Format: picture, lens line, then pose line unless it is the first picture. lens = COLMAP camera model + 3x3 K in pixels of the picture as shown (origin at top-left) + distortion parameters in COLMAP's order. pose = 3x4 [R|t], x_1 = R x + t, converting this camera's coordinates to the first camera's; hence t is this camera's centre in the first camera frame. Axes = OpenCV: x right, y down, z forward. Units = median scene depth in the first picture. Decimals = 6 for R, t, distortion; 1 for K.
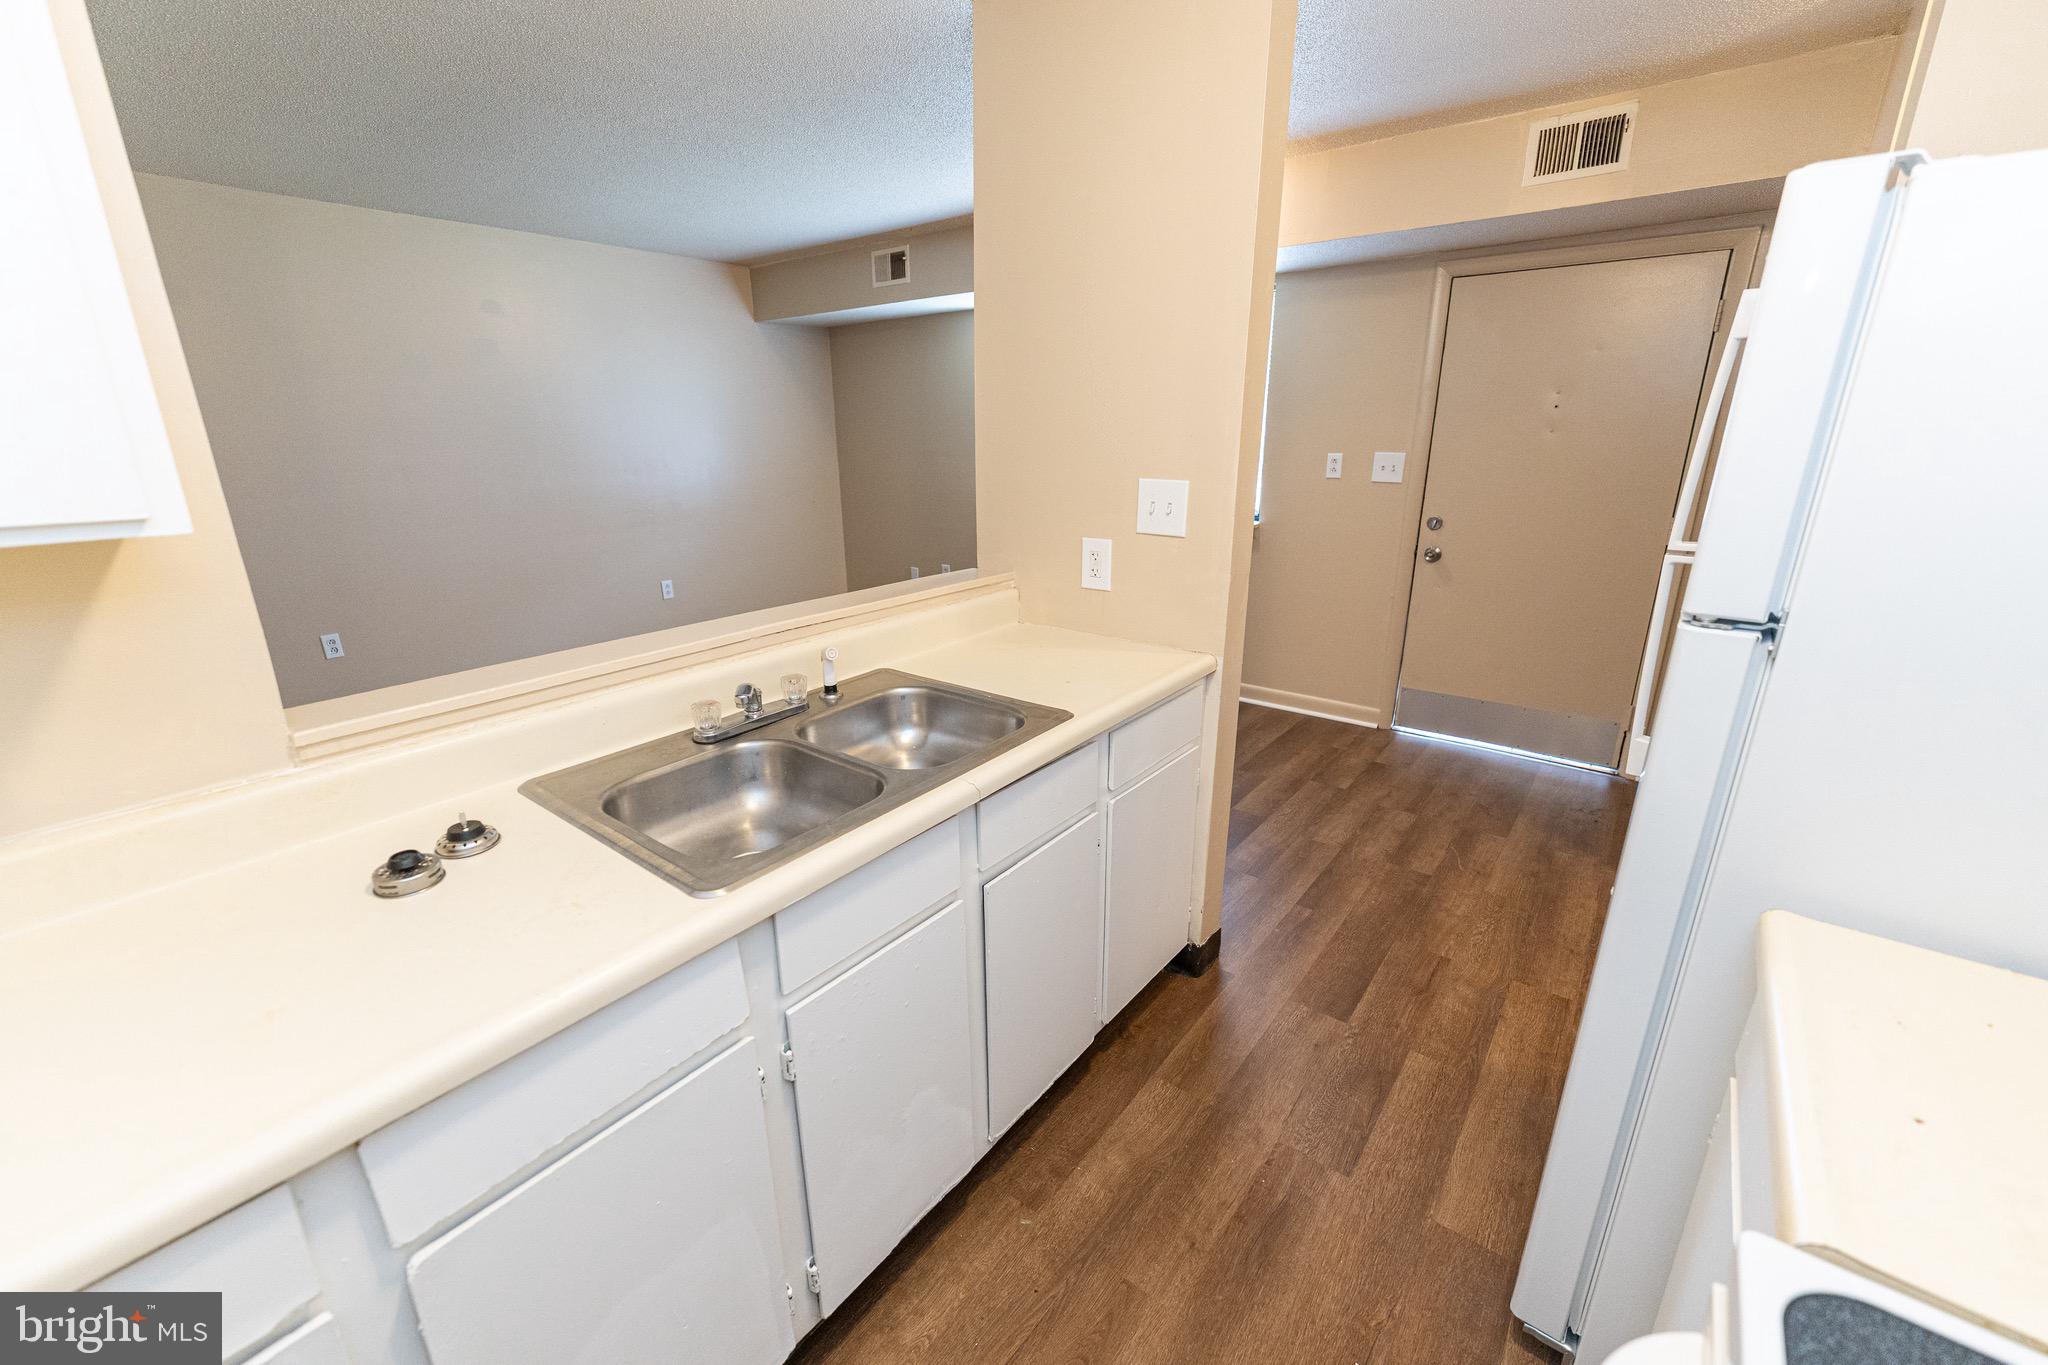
lens RADIAL K [[835.4, 0, 994.2], [0, 835.4, 683.9], [0, 0, 1]] dist [-0.008727, -0.000699]
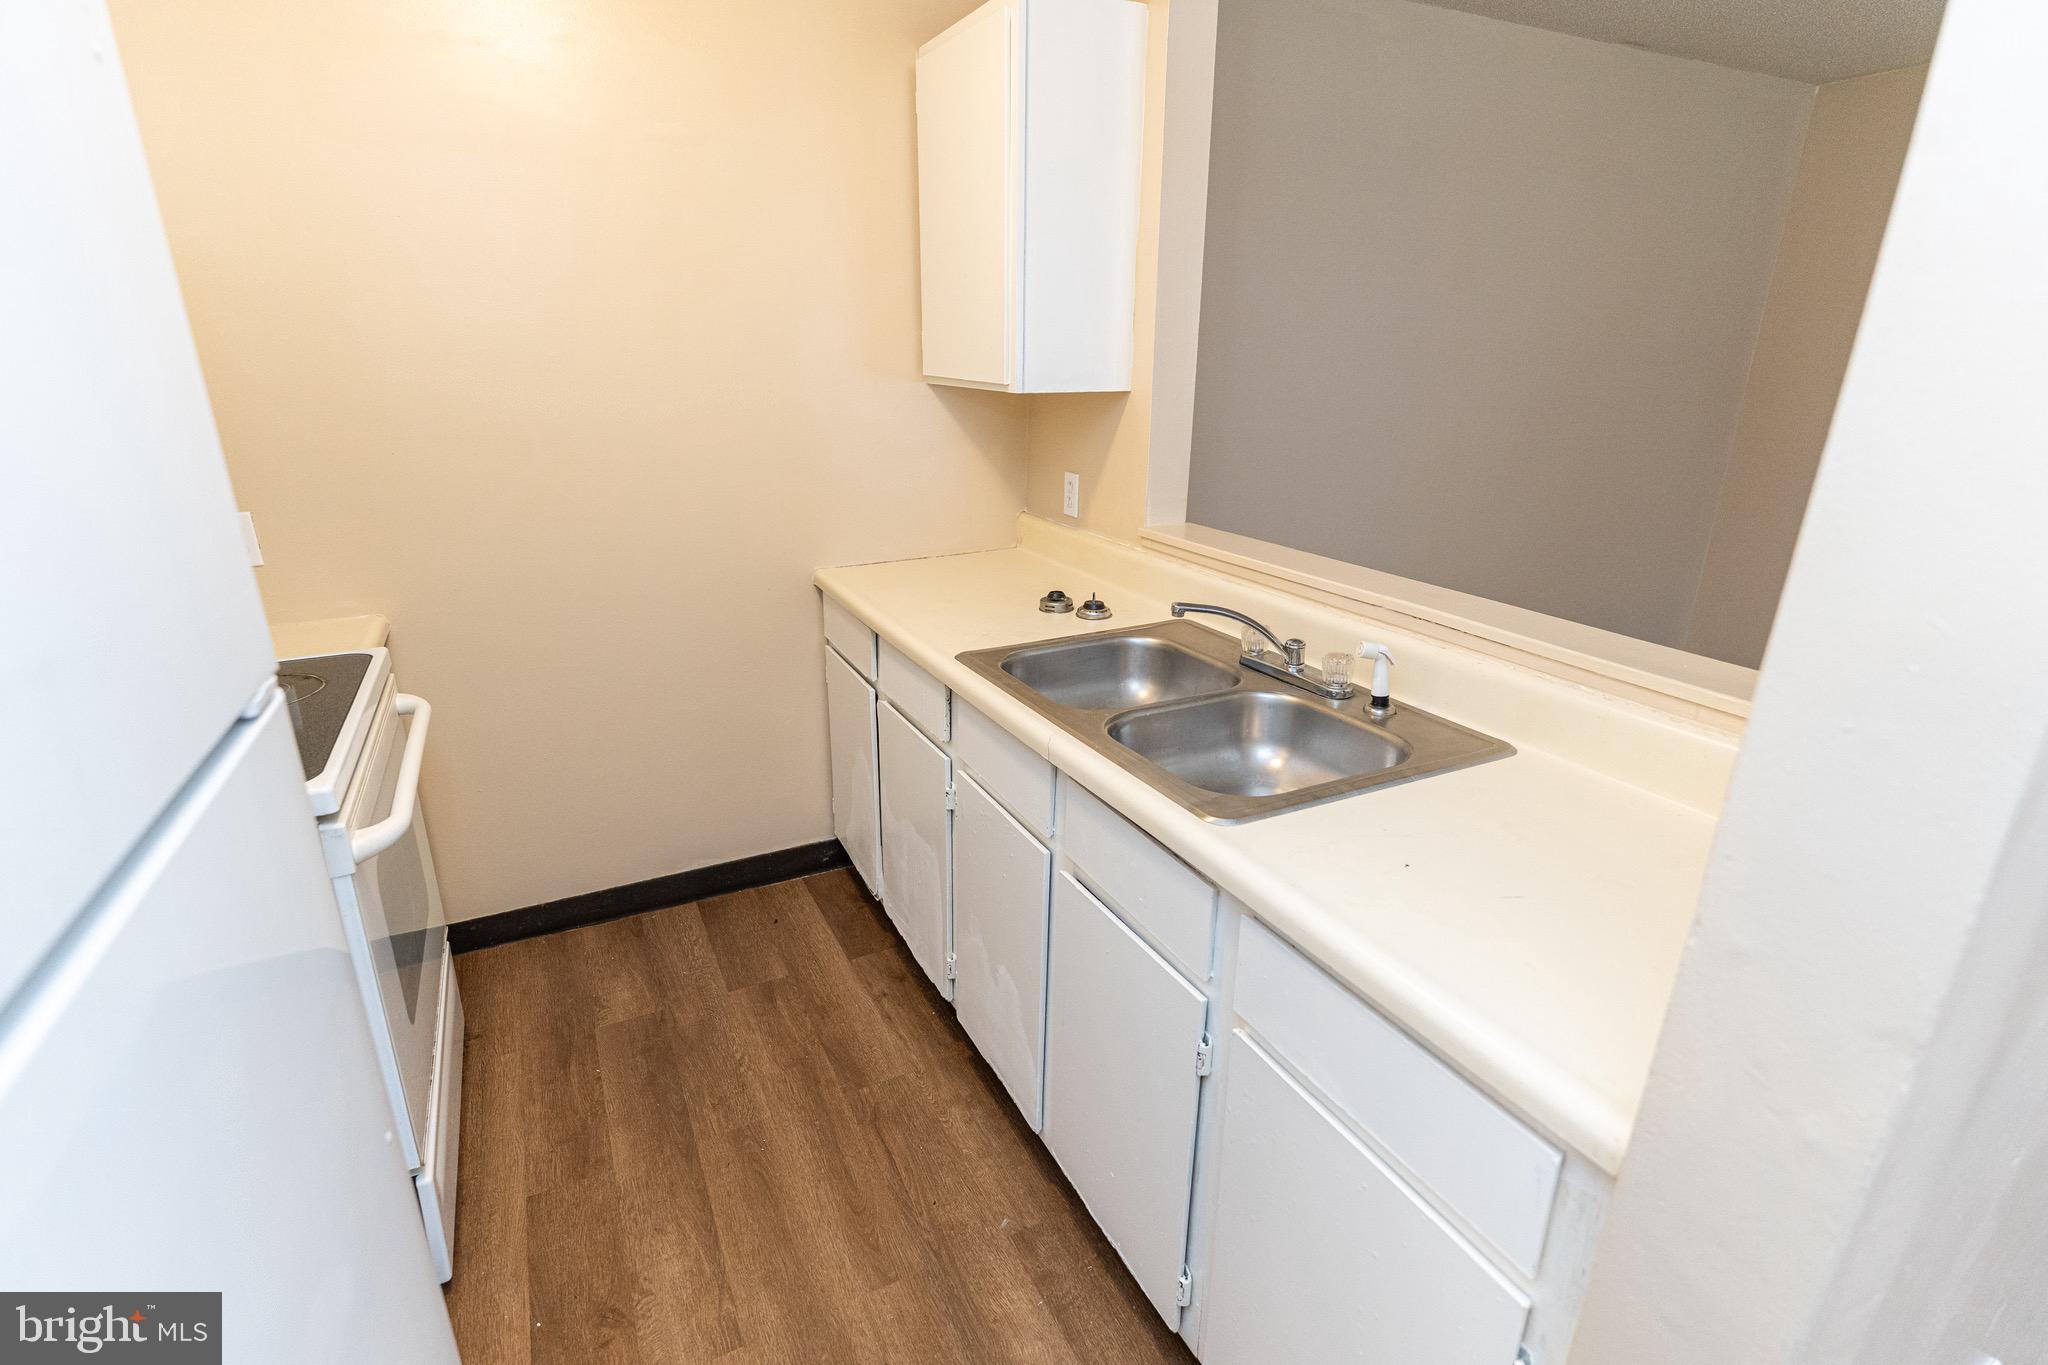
lens RADIAL K [[956.8, 0, 1026.5], [0, 956.8, 695.0], [0, 0, 1]] dist [-0.012276, -0.000266]
pose [[-0.408395, 0.314578, -0.856886, 0.676260], [-0.275104, 0.852673, 0.444147, -0.296251], [0.870363, 0.417120, -0.261686, 0.951132]]
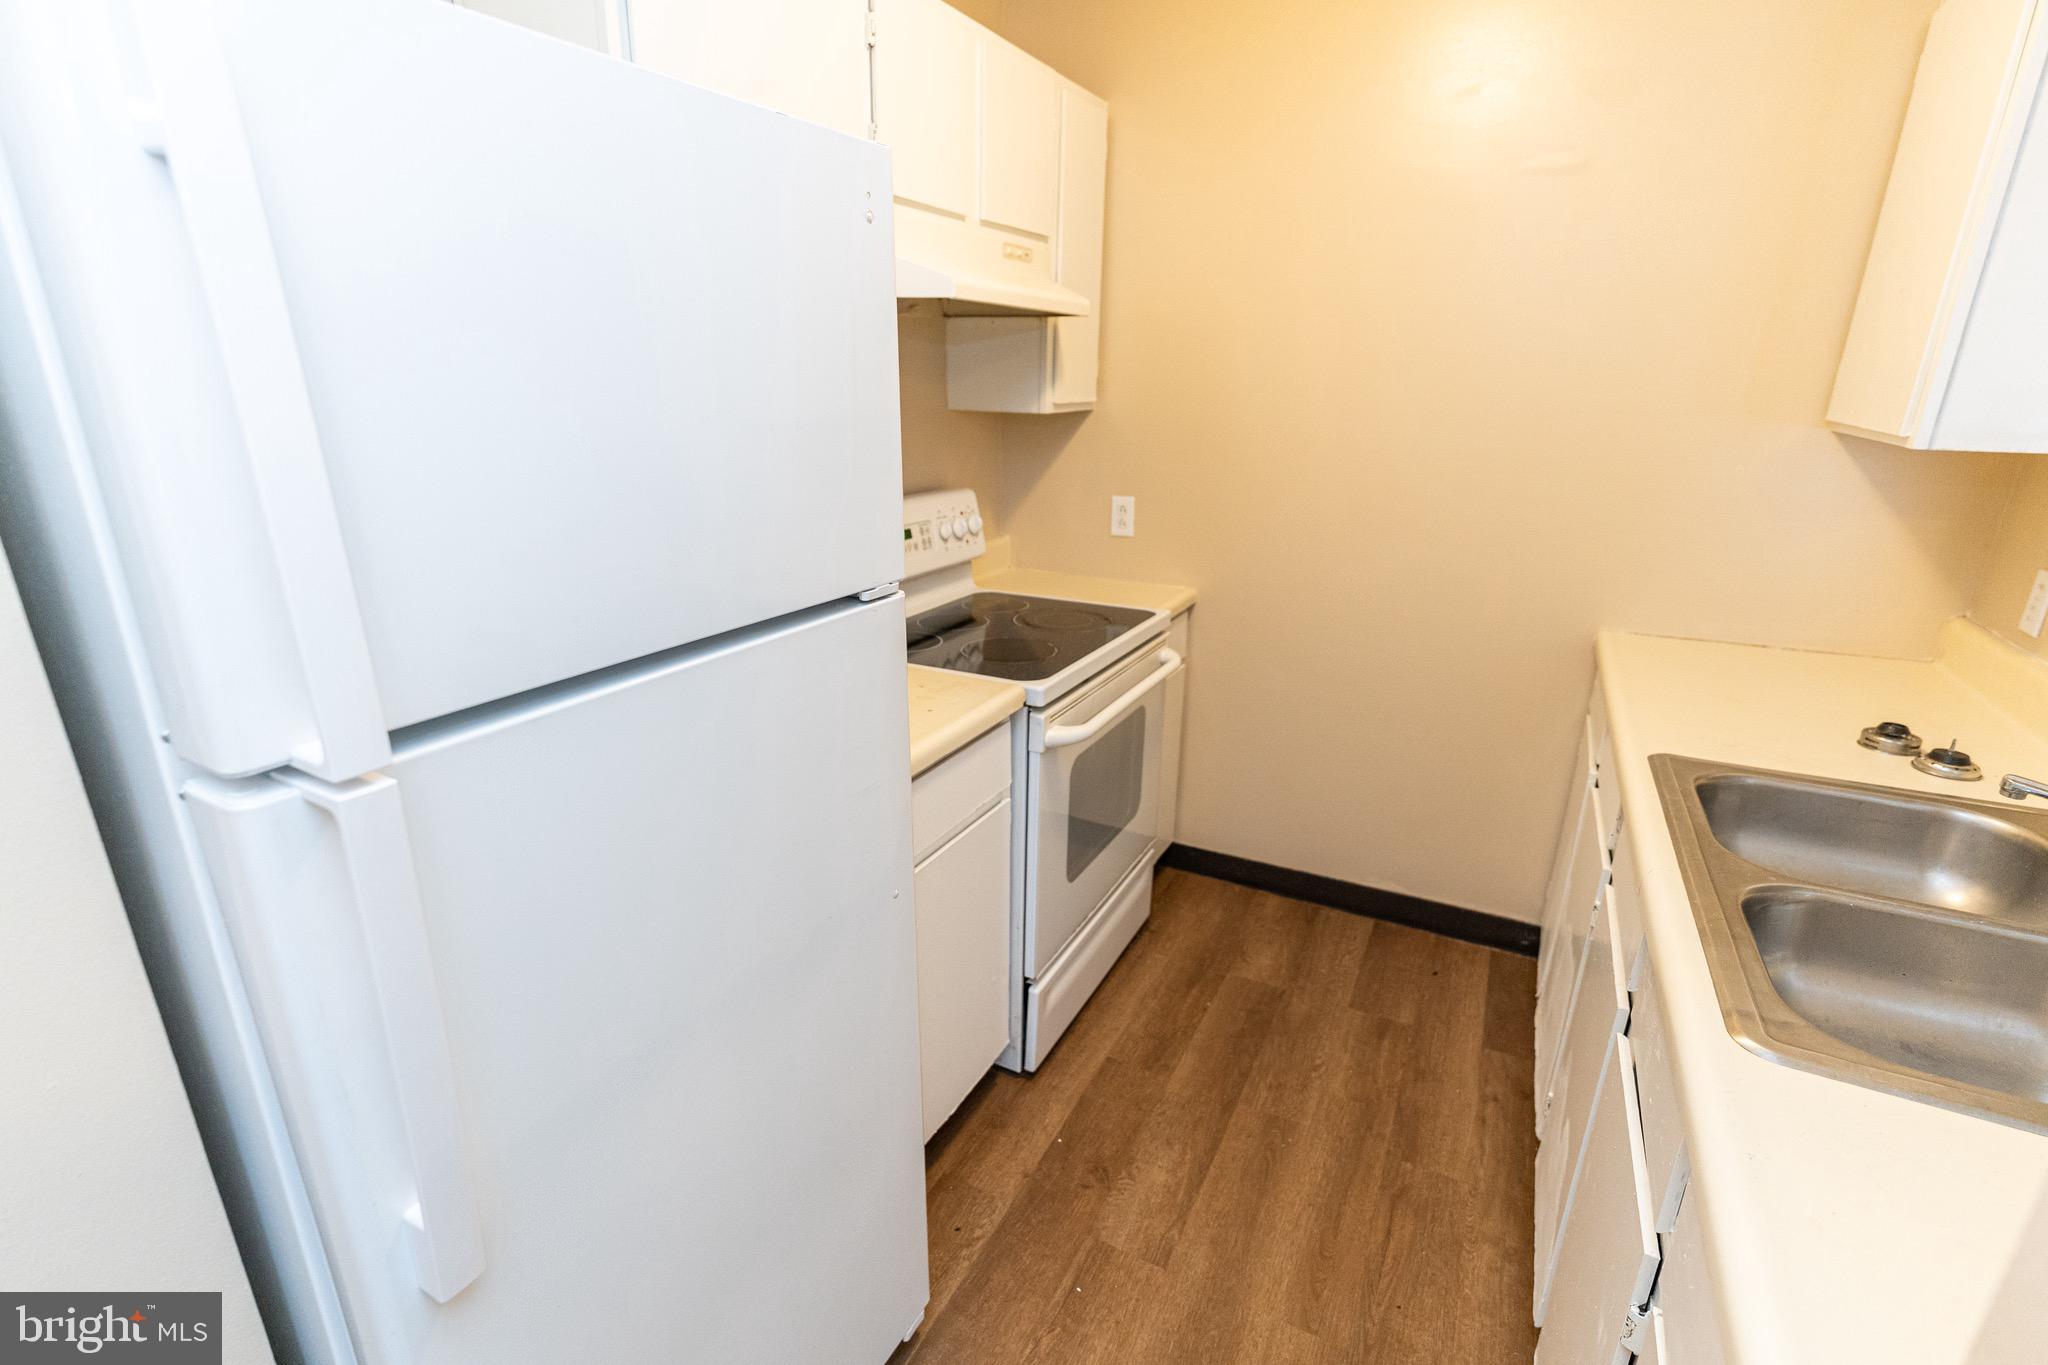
lens RADIAL K [[956.8, 0, 1017.4], [0, 956.8, 698.6], [0, 0, 1]] dist [-0.012276, -0.000266]
pose [[-0.981259, 0.063063, -0.182081, 0.520635], [-0.057469, 0.806148, 0.588917, -0.361697], [0.183923, 0.588344, -0.787416, 1.132609]]
